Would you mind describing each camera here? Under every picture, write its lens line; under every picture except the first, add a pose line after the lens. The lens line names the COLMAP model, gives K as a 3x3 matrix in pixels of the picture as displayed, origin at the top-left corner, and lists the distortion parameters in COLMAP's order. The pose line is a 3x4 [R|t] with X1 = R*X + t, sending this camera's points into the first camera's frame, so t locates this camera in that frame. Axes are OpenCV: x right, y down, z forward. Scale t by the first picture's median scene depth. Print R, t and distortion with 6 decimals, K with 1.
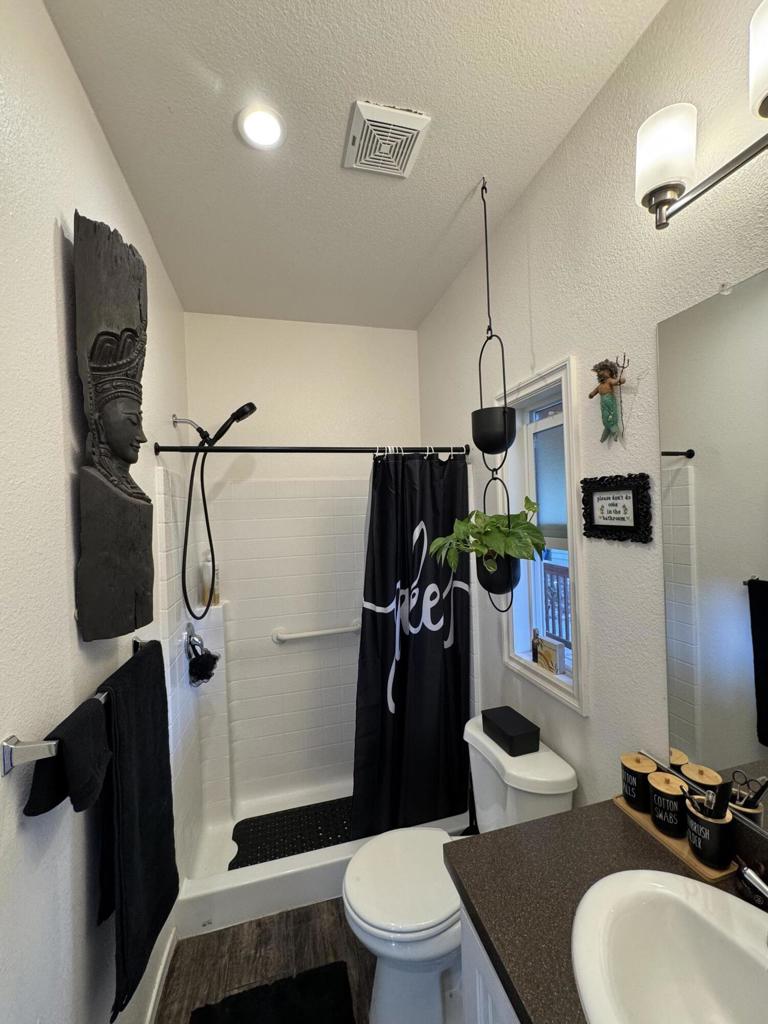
lens RADIAL K [[409.7, 0, 383.1], [0, 409.7, 511.5], [0, 0, 1]] dist [-0.002180, 0.000444]
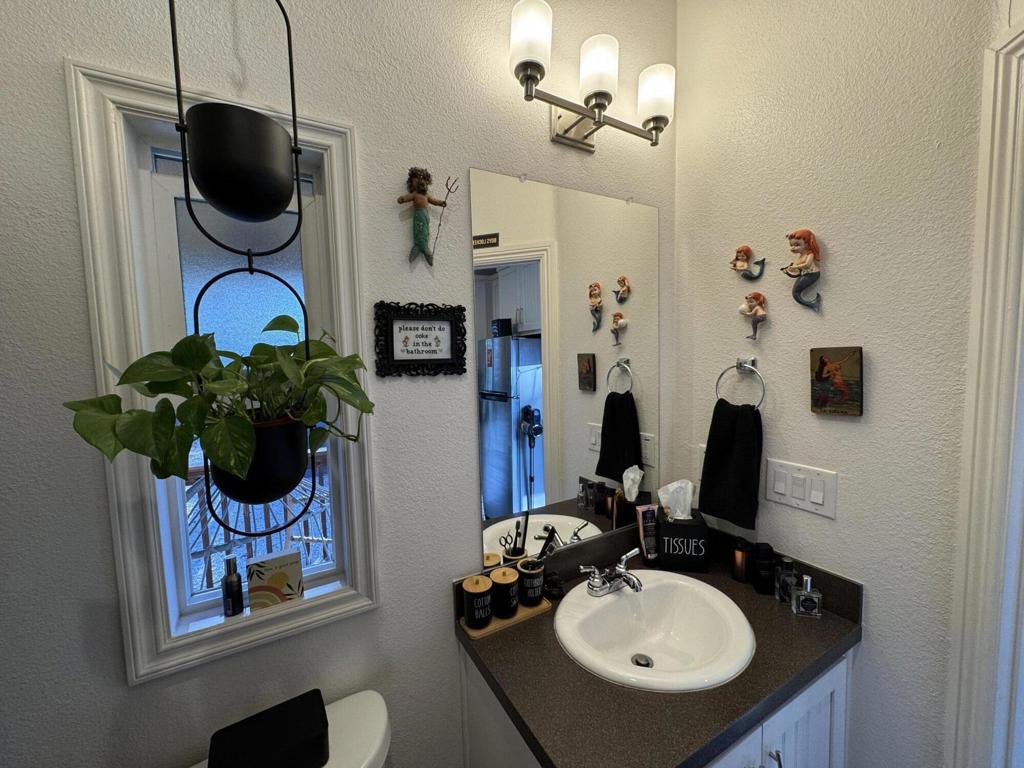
lens RADIAL K [[409.7, 0, 512.8], [0, 409.7, 377.1], [0, 0, 1]] dist [-0.002180, 0.000444]
pose [[-0.254491, -0.029337, 0.966630, -0.352414], [0.031696, 0.998750, 0.038656, 0.044160], [-0.966556, 0.040476, -0.253243, 1.035838]]
